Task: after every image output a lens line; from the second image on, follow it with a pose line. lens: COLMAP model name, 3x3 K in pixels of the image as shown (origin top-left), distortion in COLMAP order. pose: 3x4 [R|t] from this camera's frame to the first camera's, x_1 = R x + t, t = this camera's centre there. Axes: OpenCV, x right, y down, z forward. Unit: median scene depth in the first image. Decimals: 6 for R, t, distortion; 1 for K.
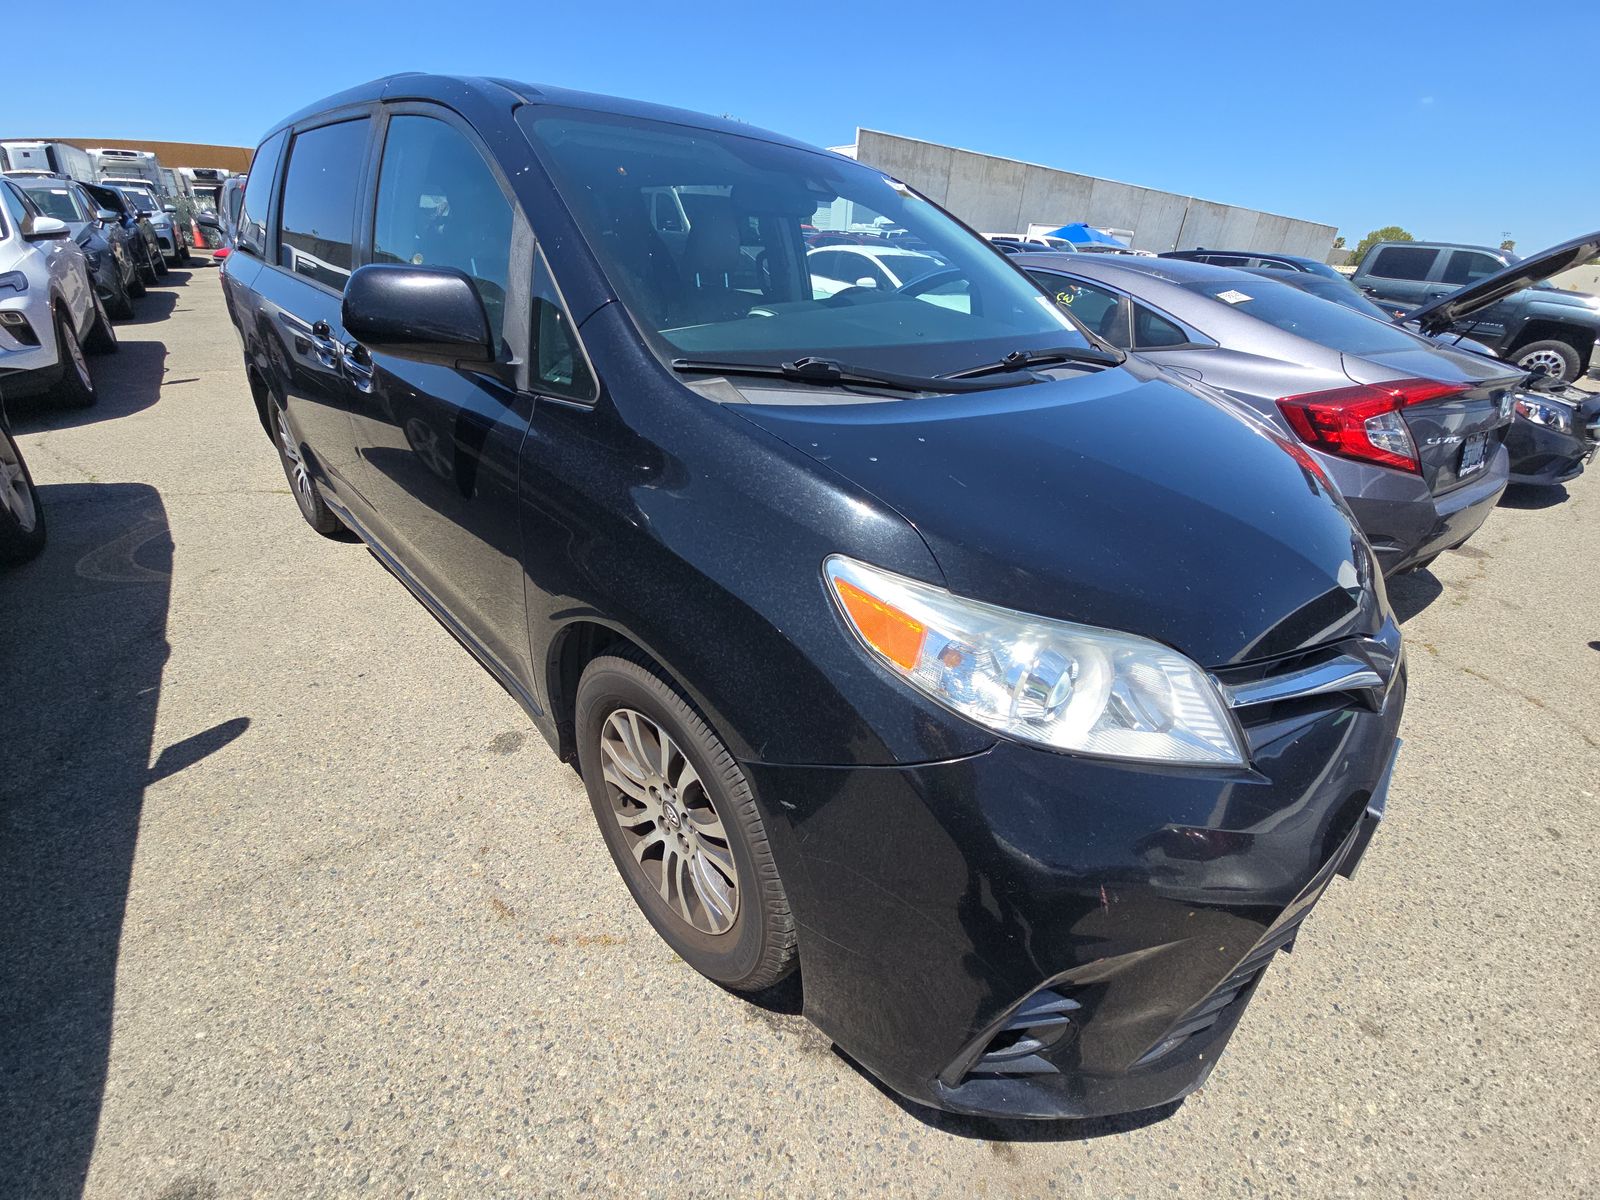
lens RADIAL K [[642.8, 0, 800.0], [0, 642.8, 600.0], [0, 0, 1]] dist [0.024378, -0.018969]
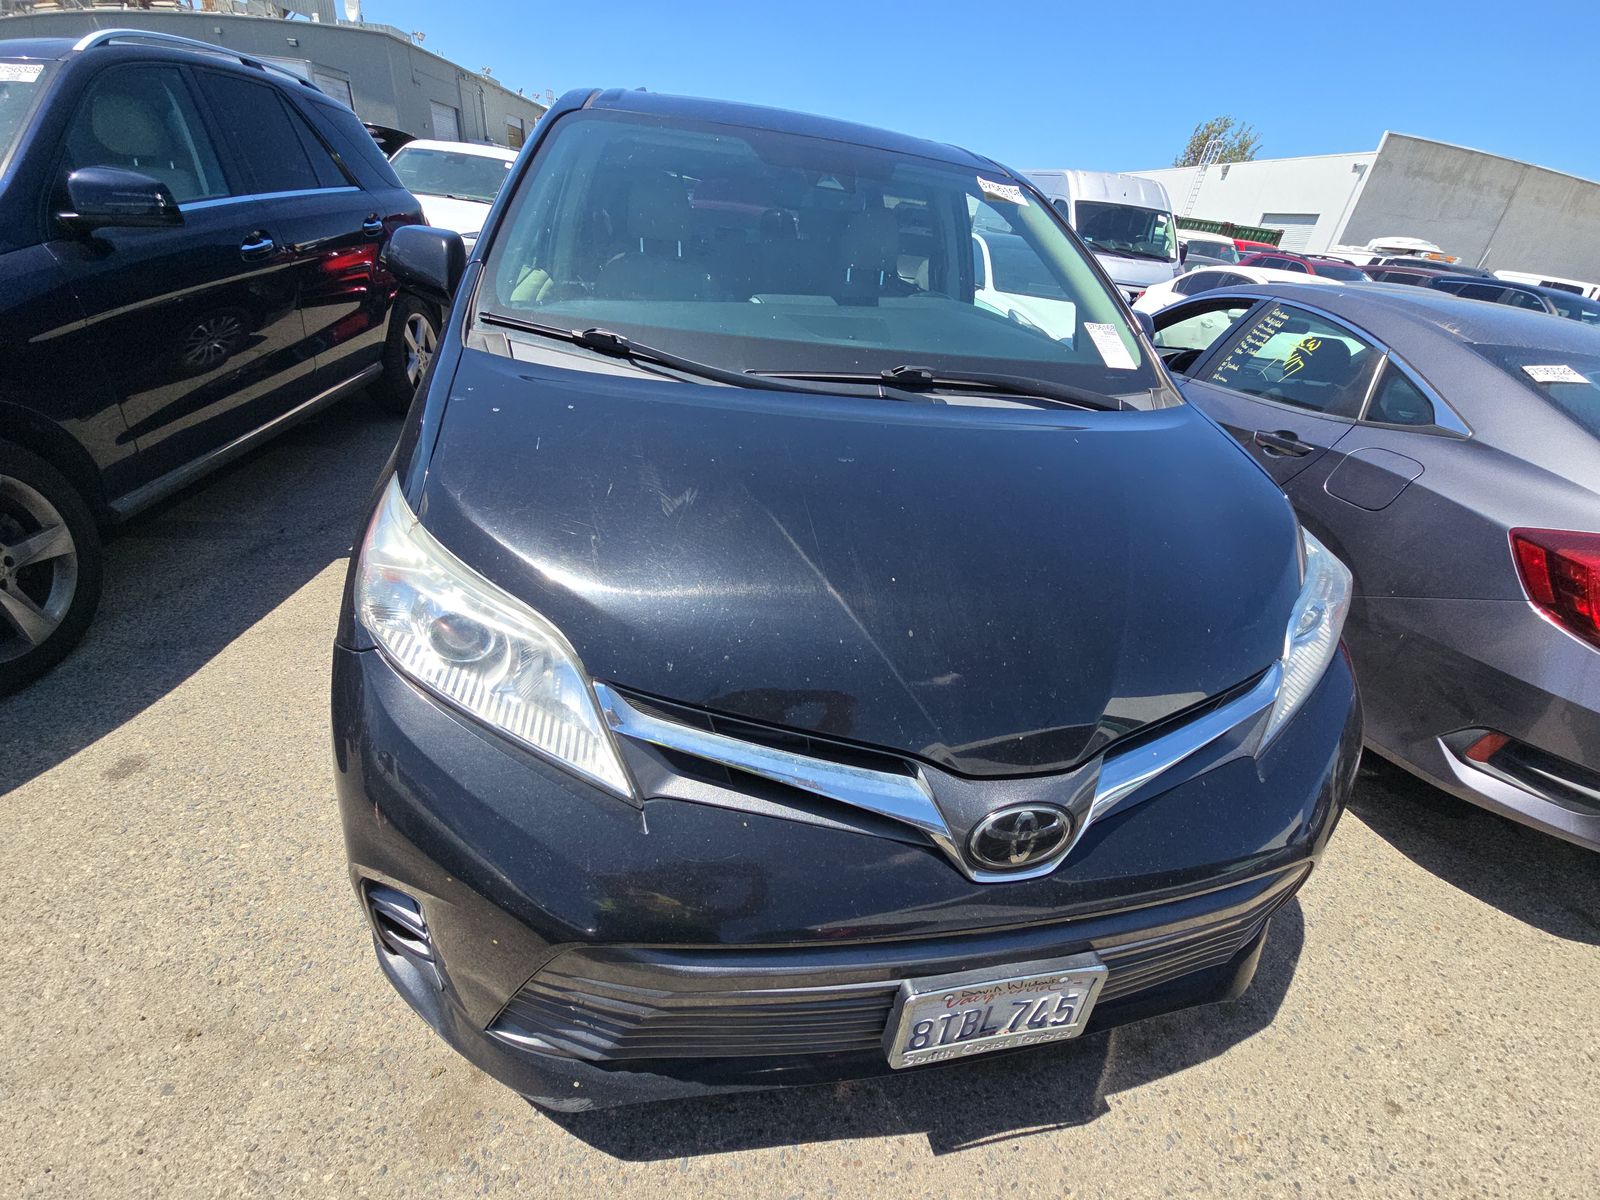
lens RADIAL K [[642.8, 0, 800.0], [0, 642.8, 600.0], [0, 0, 1]] dist [0.024378, -0.018969]
pose [[0.833529, 0.320405, -0.450077, 0.865561], [-0.320884, 0.943926, 0.077703, -0.118645], [0.449736, 0.079655, 0.889603, 0.190100]]
